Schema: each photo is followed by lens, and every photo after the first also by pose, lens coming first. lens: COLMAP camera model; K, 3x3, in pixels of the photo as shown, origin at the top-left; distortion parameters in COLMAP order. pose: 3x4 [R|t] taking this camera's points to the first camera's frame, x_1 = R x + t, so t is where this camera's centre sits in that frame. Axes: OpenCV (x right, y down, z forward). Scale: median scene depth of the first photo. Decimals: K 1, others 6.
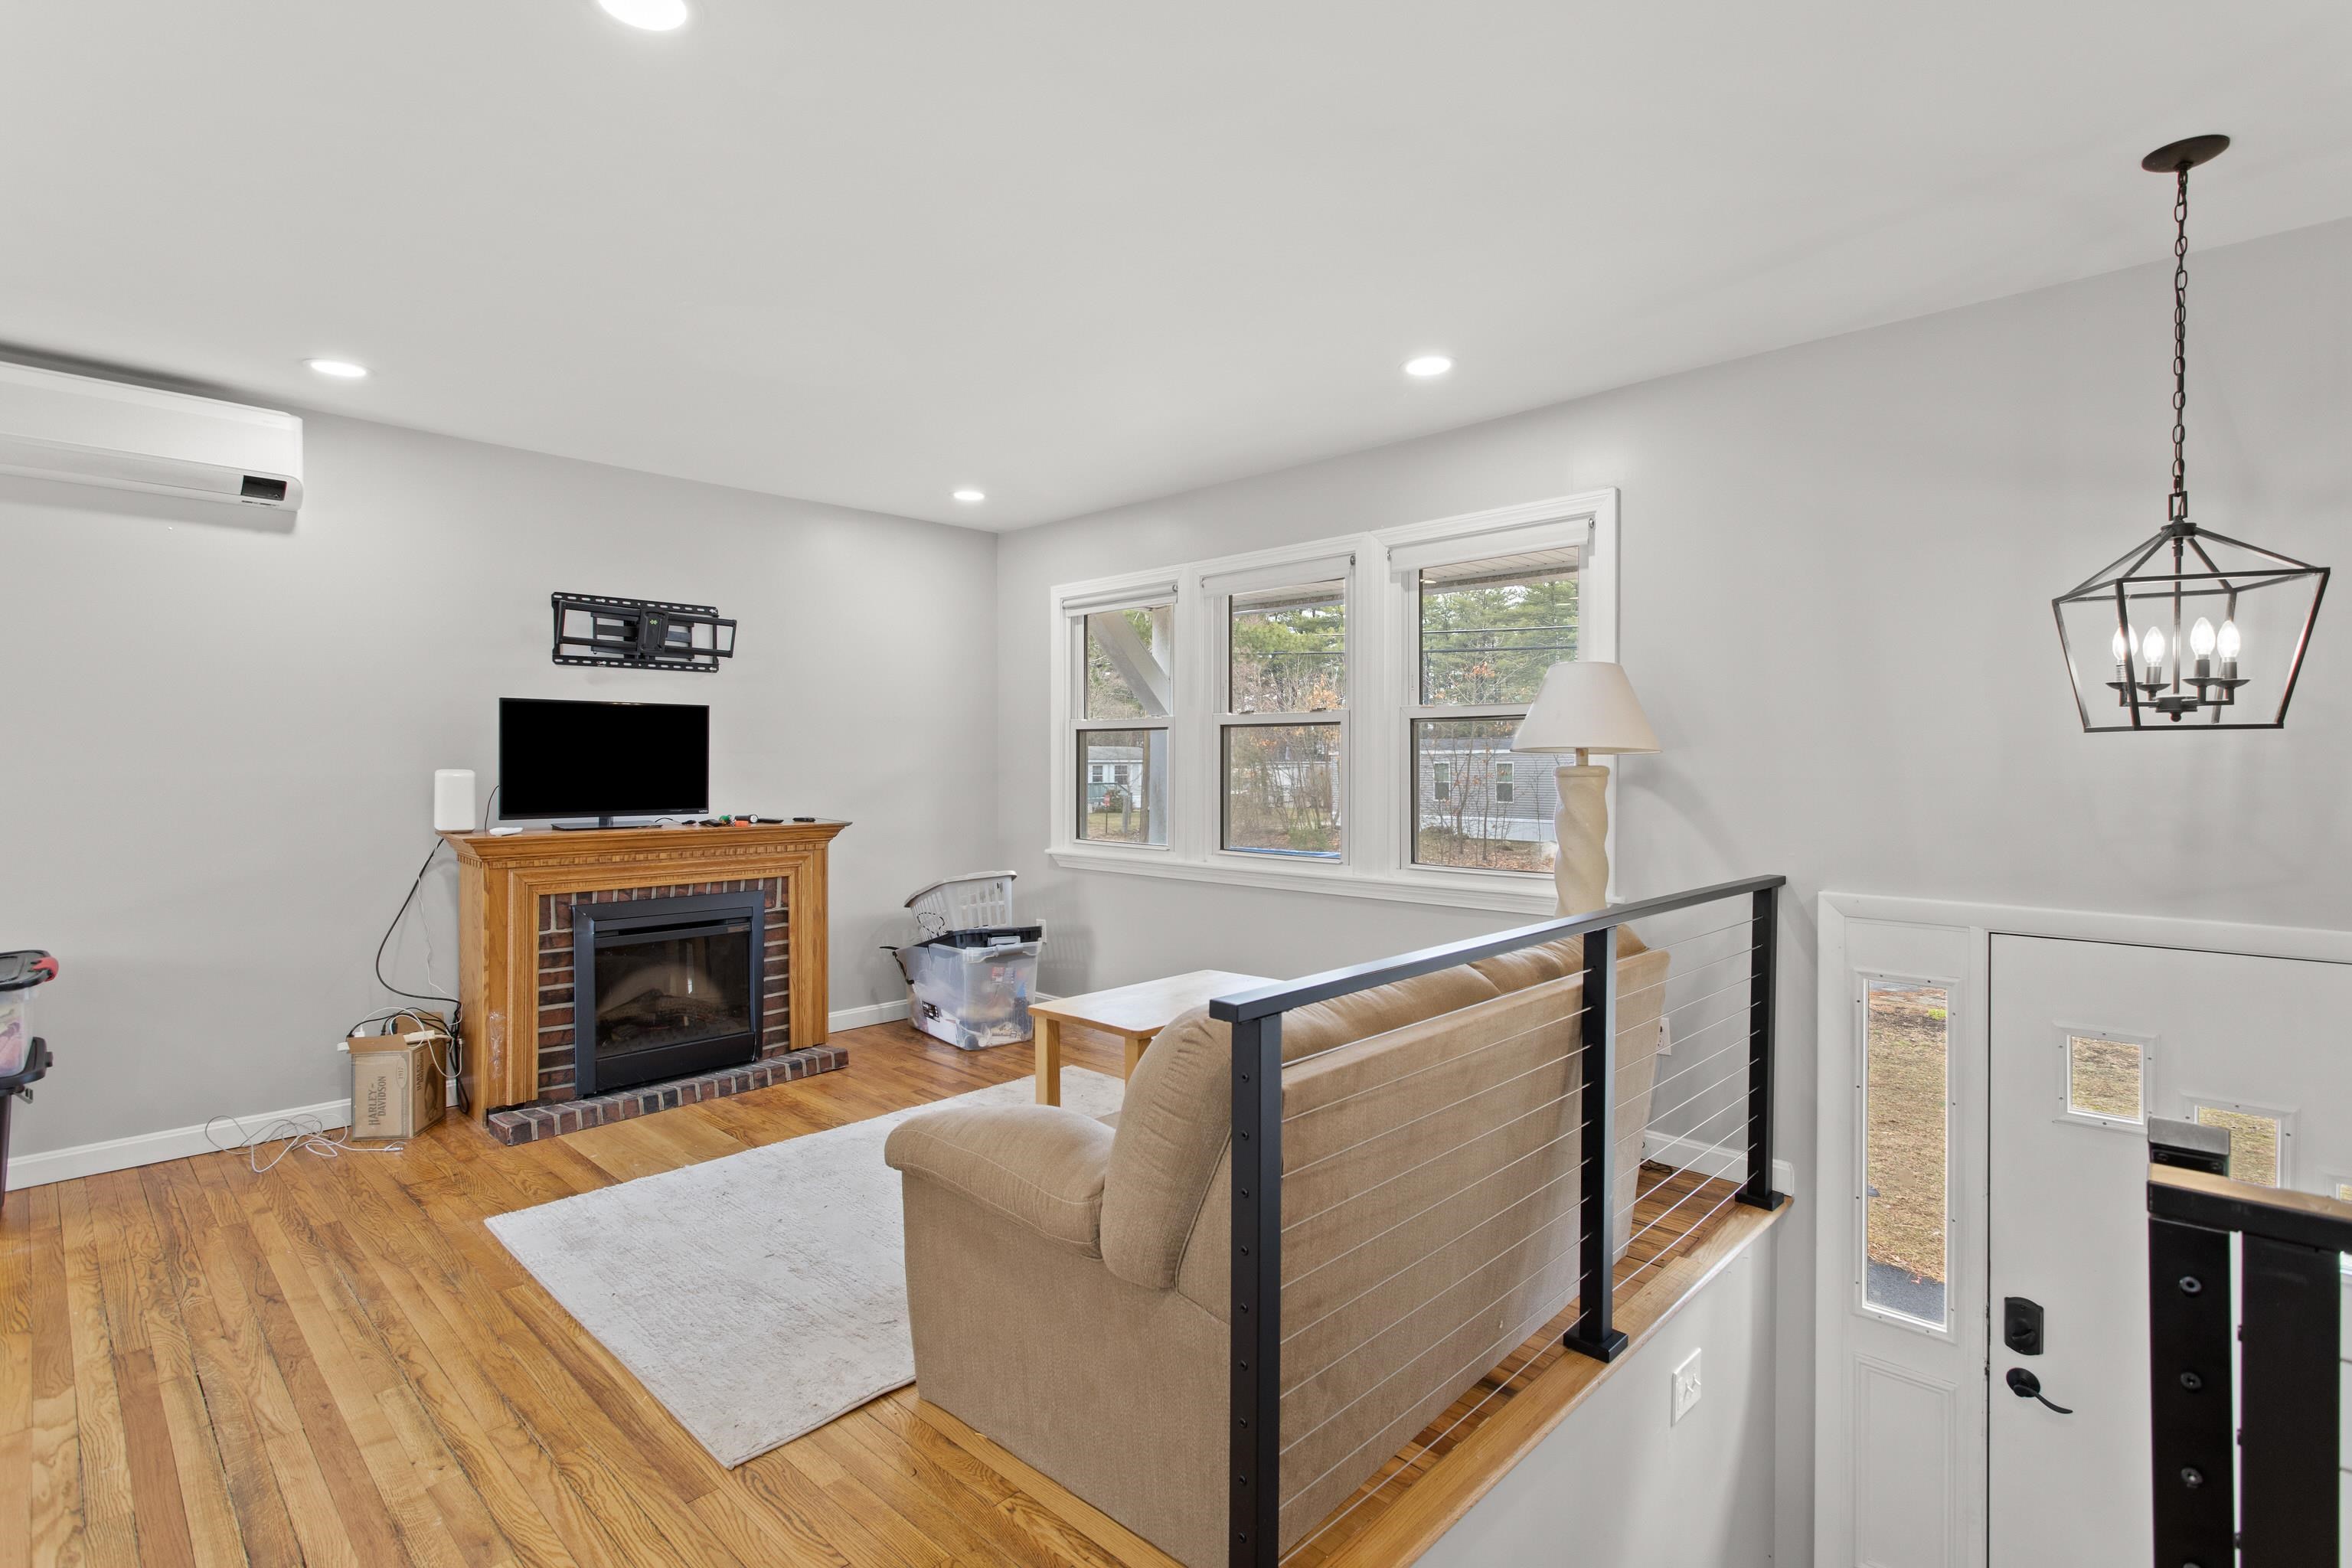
lens RADIAL K [[1109.5, 0, 1186.1], [0, 1109.5, 767.4], [0, 0, 1]] dist [-0.001098, 0.000443]
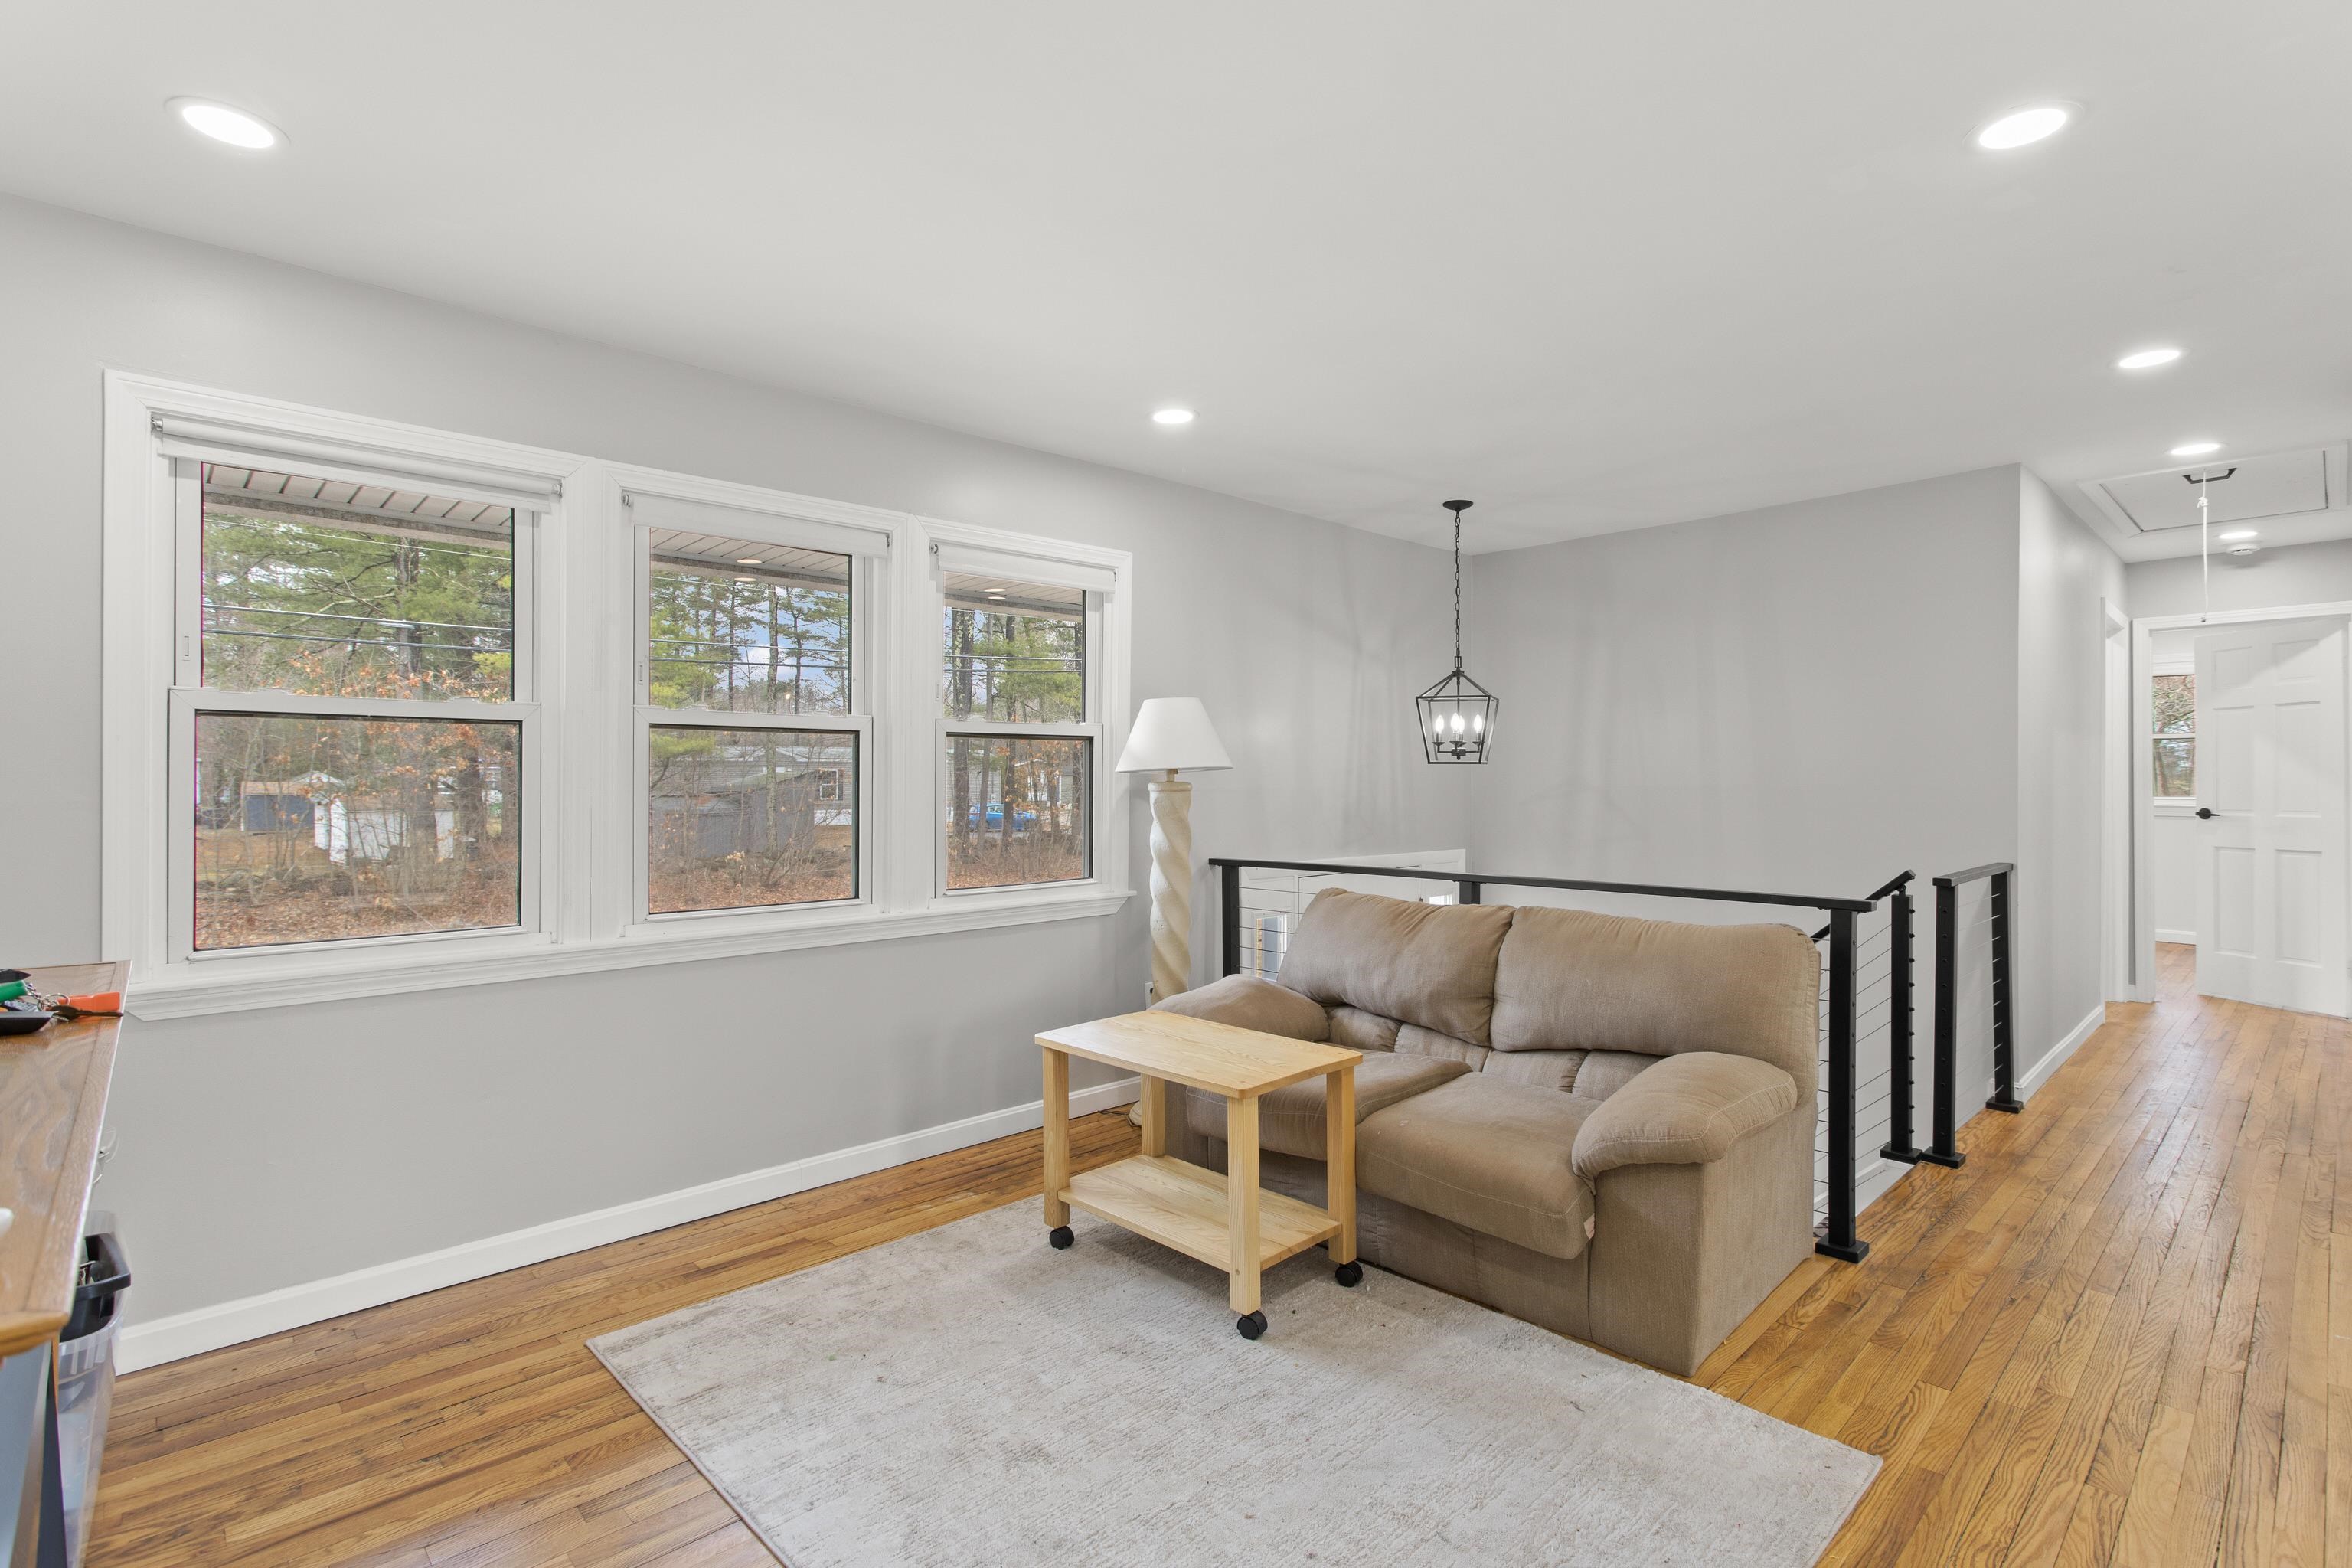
lens RADIAL K [[1109.5, 0, 1186.0], [0, 1109.5, 776.7], [0, 0, 1]] dist [-0.001098, 0.000443]
pose [[0.048609, 0.002893, 0.998814, -1.220005], [0.007189, 0.999969, -0.003246, -0.004678], [-0.998792, 0.007338, 0.048586, 1.316445]]
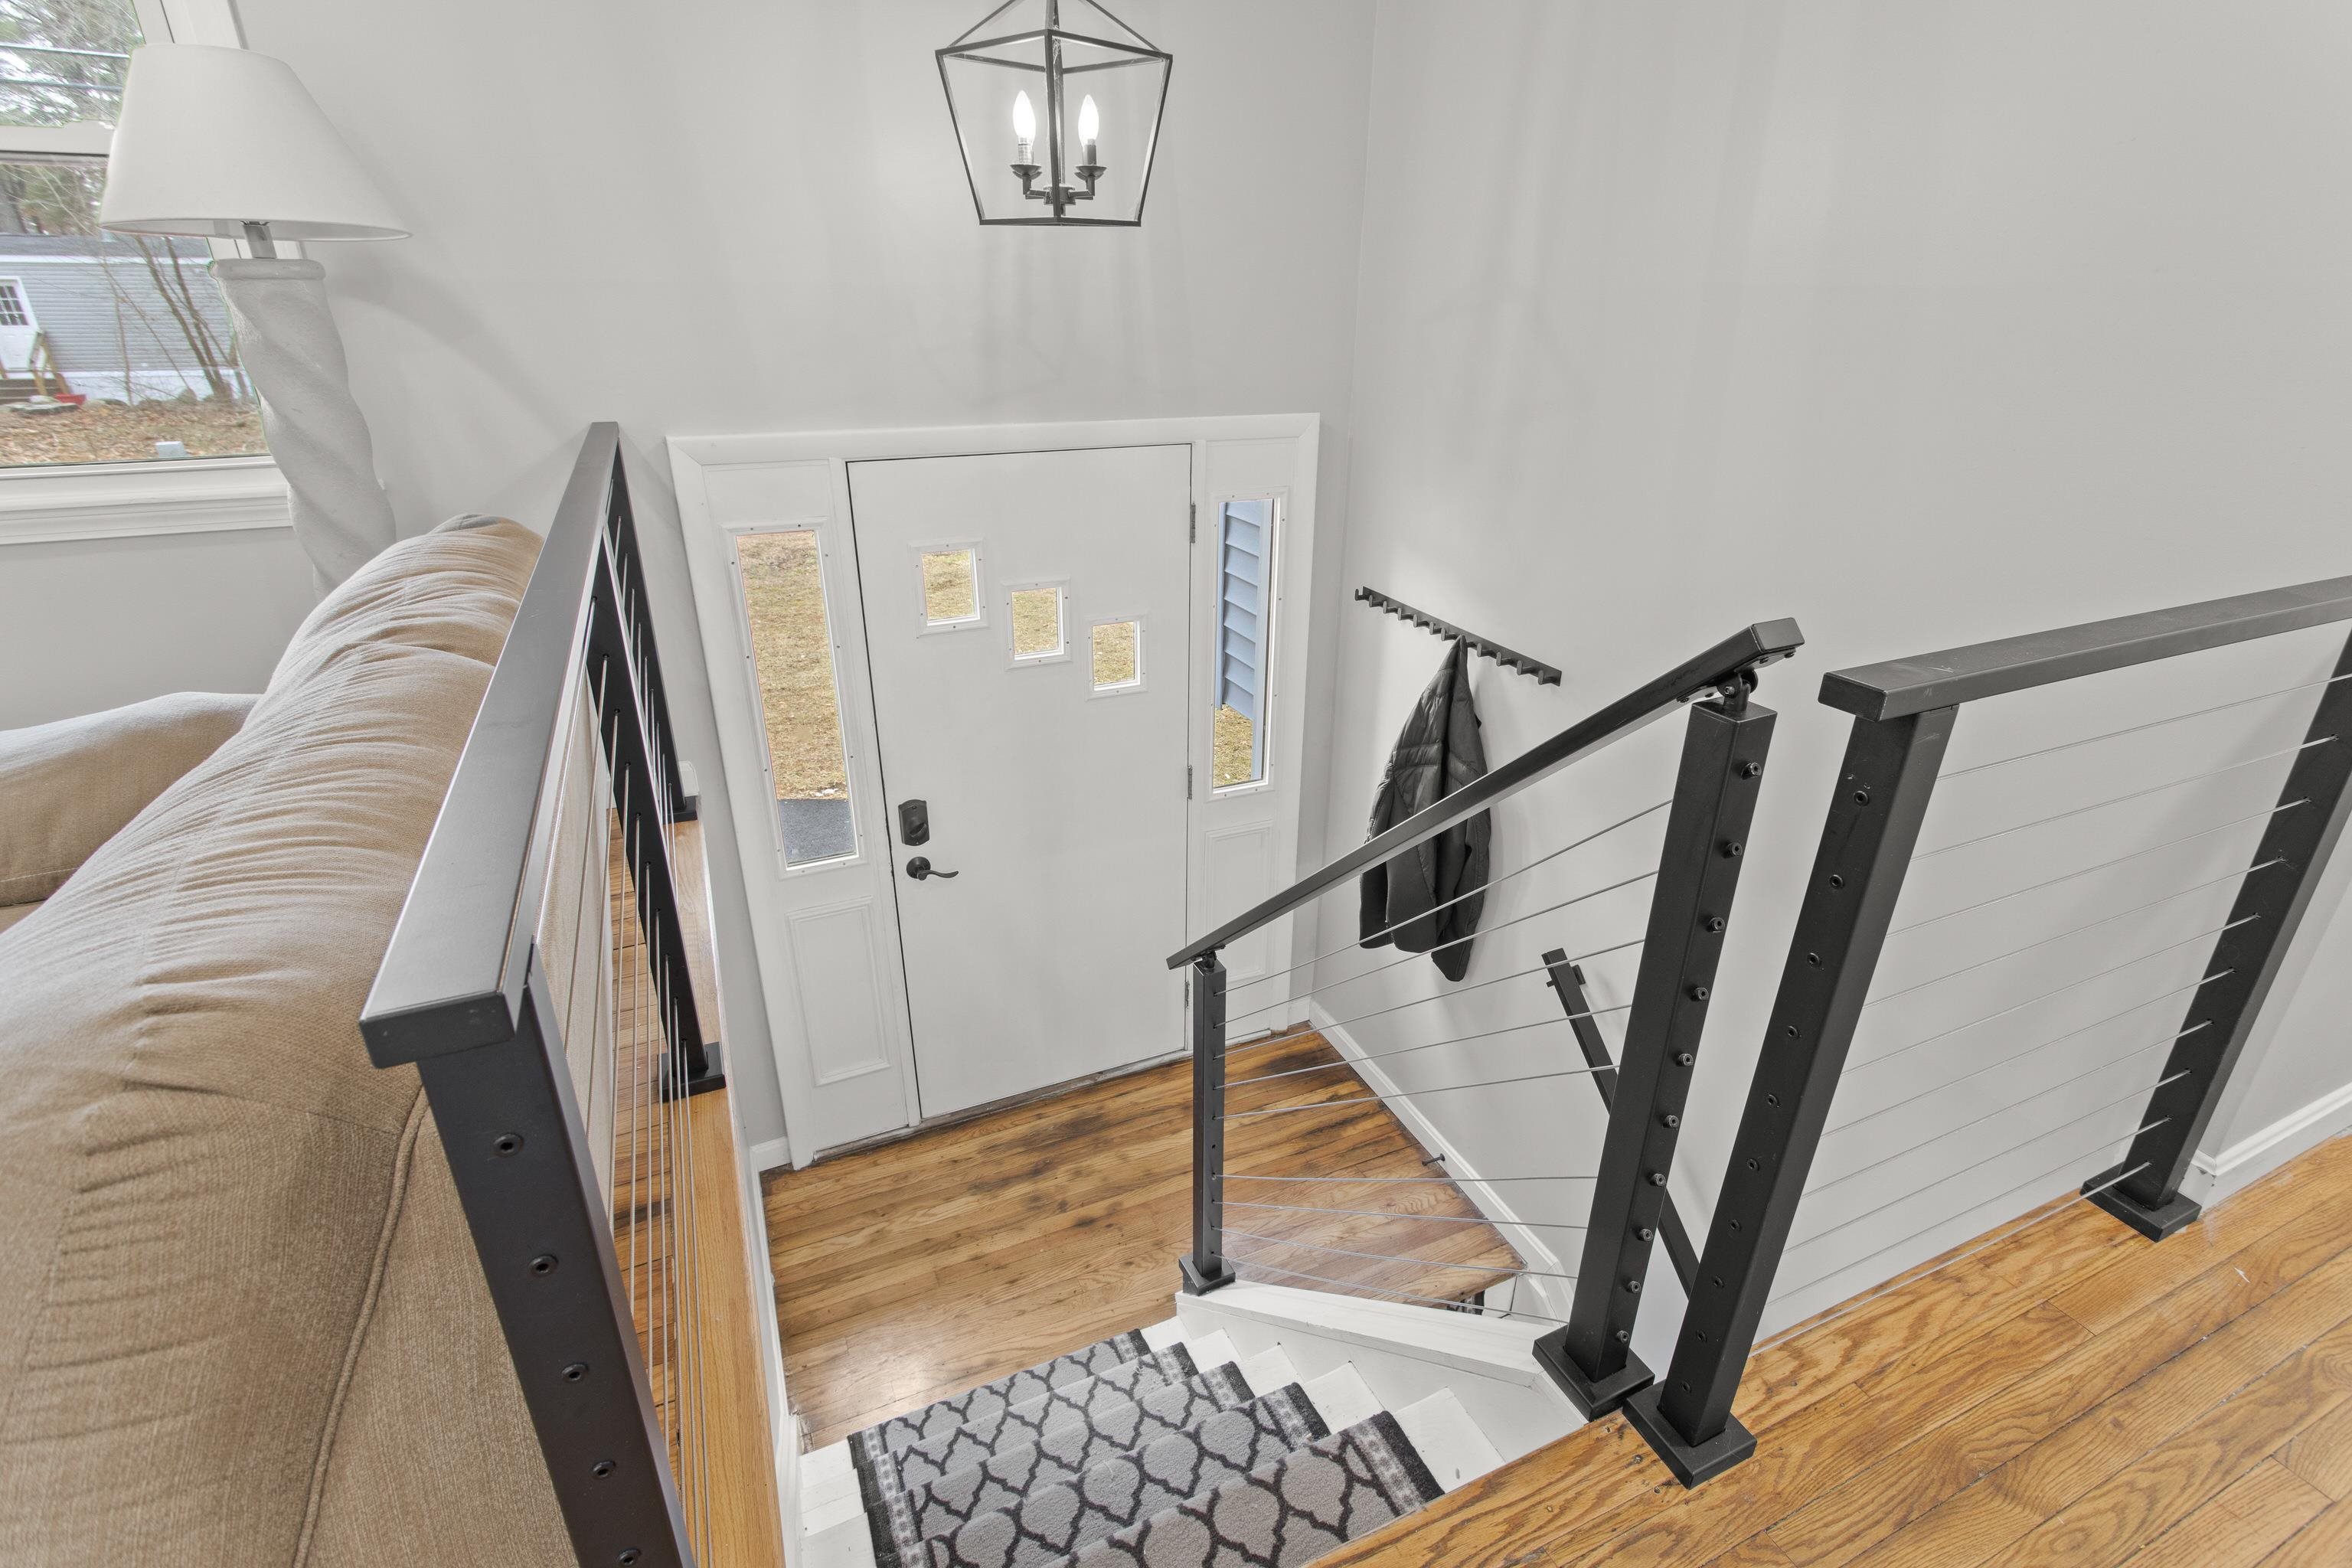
lens RADIAL K [[1109.5, 0, 1182.5], [0, 1109.5, 777.7], [0, 0, 1]] dist [-0.001098, 0.000443]
pose [[0.374902, -0.373783, 0.848372, -0.080609], [-0.002370, 0.914727, 0.404066, 0.016015], [-0.927061, -0.153496, 0.342047, 0.446242]]
